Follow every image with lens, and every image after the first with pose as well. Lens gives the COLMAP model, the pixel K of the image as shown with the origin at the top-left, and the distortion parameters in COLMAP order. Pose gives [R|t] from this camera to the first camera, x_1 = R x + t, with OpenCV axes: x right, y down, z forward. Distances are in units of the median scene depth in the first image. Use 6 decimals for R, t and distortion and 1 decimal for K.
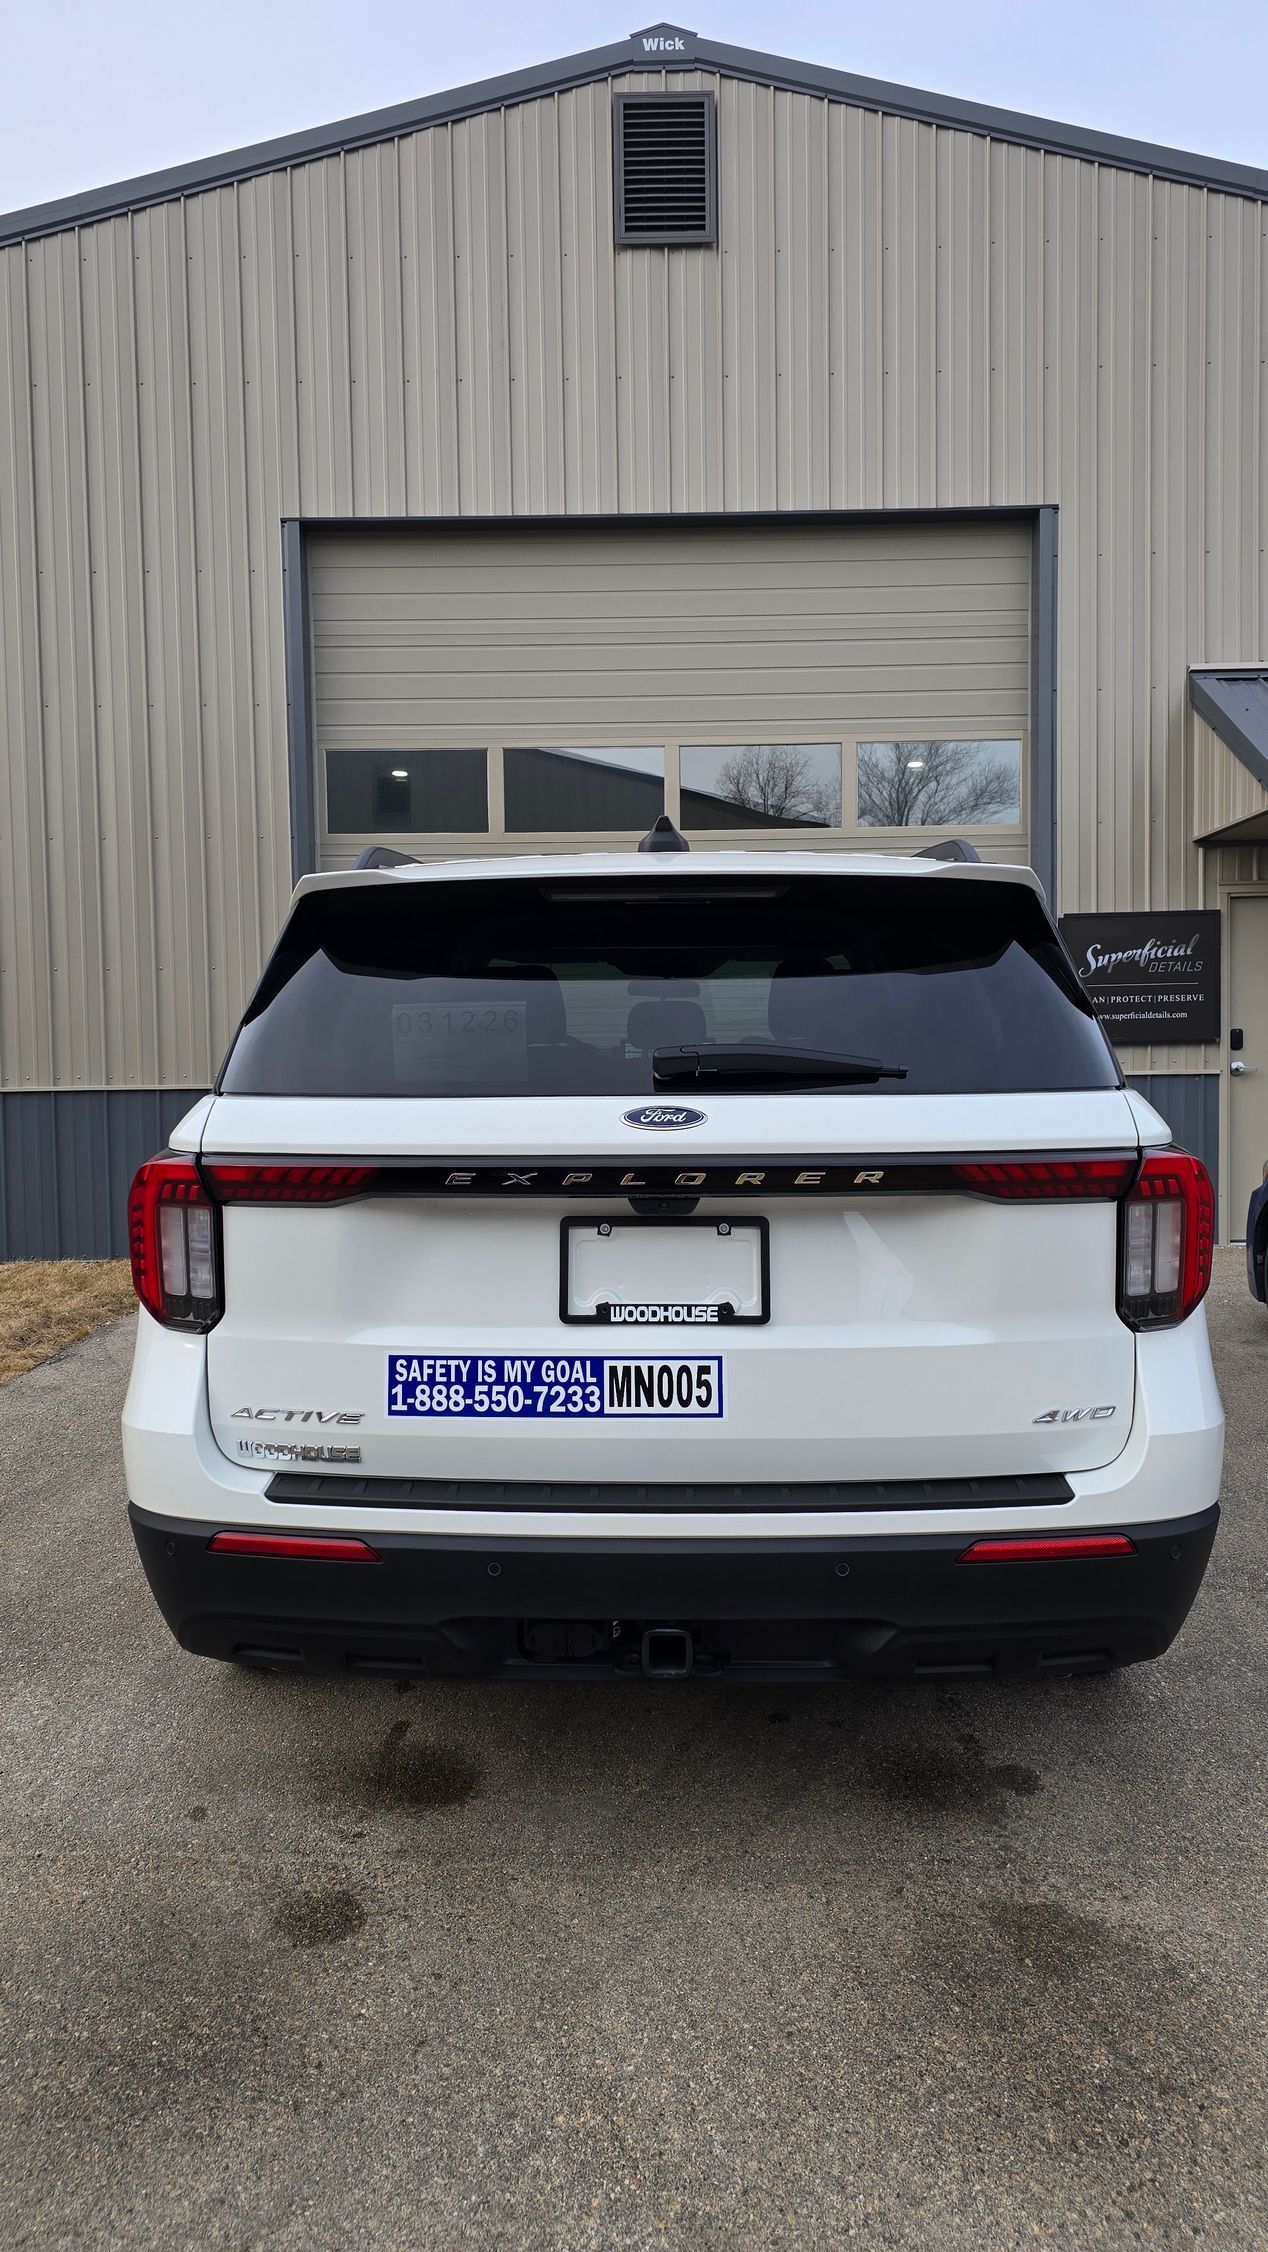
lens RADIAL K [[1519.1, 0, 608.3], [0, 1519.1, 1114.6], [0, 0, 1]] dist [0.060823, -0.071605]
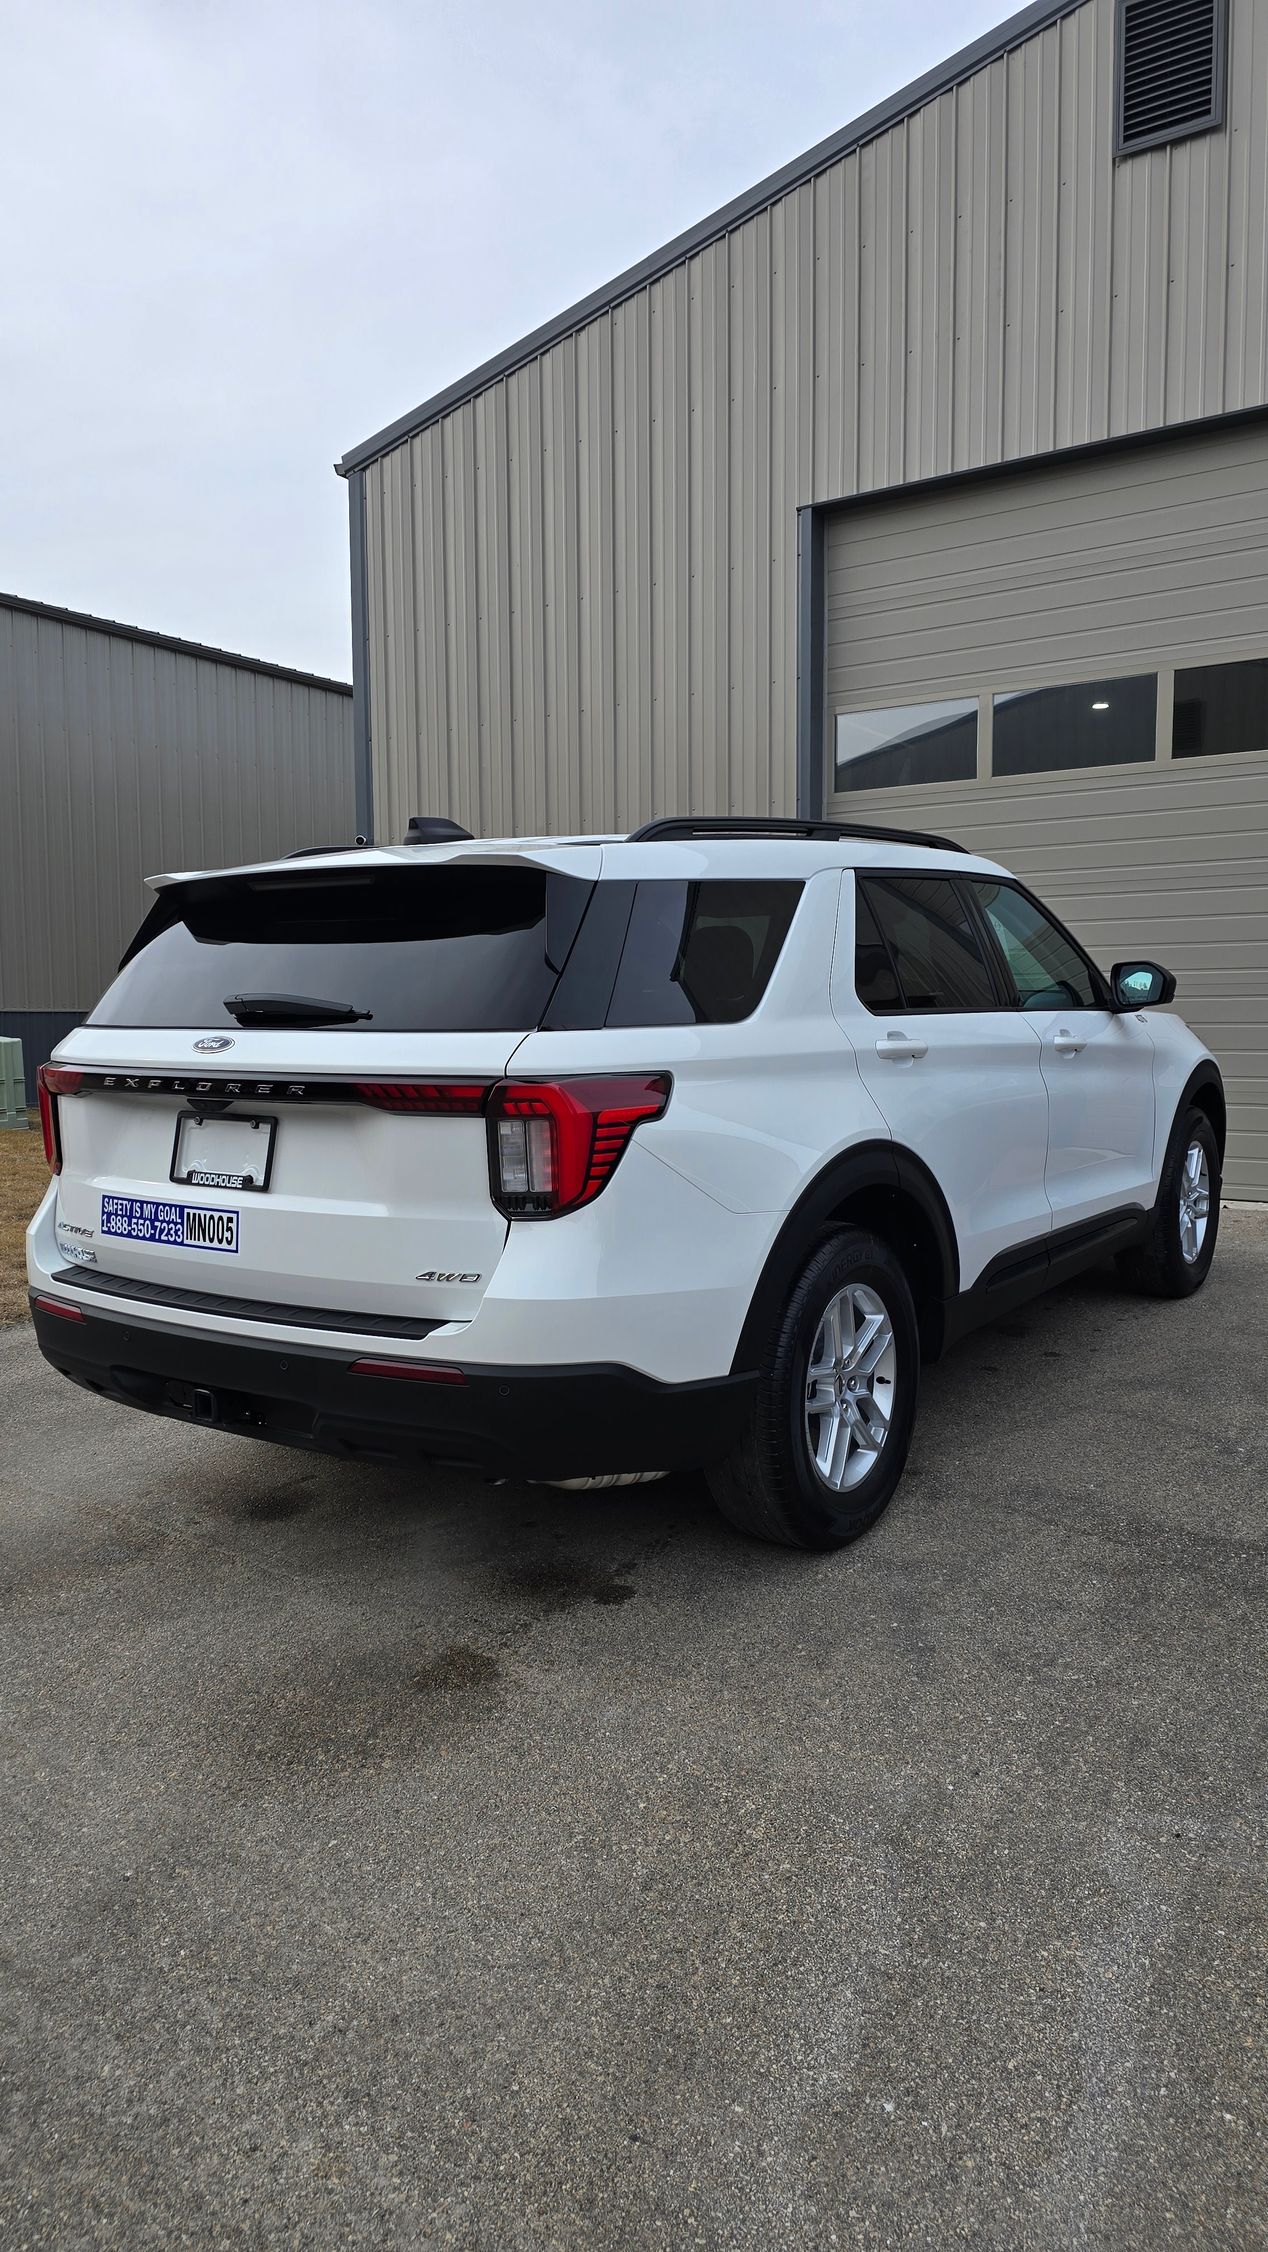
lens RADIAL K [[1519.1, 0, 608.3], [0, 1519.1, 1114.6], [0, 0, 1]] dist [0.060823, -0.071605]
pose [[0.827463, 0.042162, -0.559936, 1.142445], [-0.019303, 0.998724, 0.046677, -0.007004], [0.561189, -0.027815, 0.827220, 0.002001]]
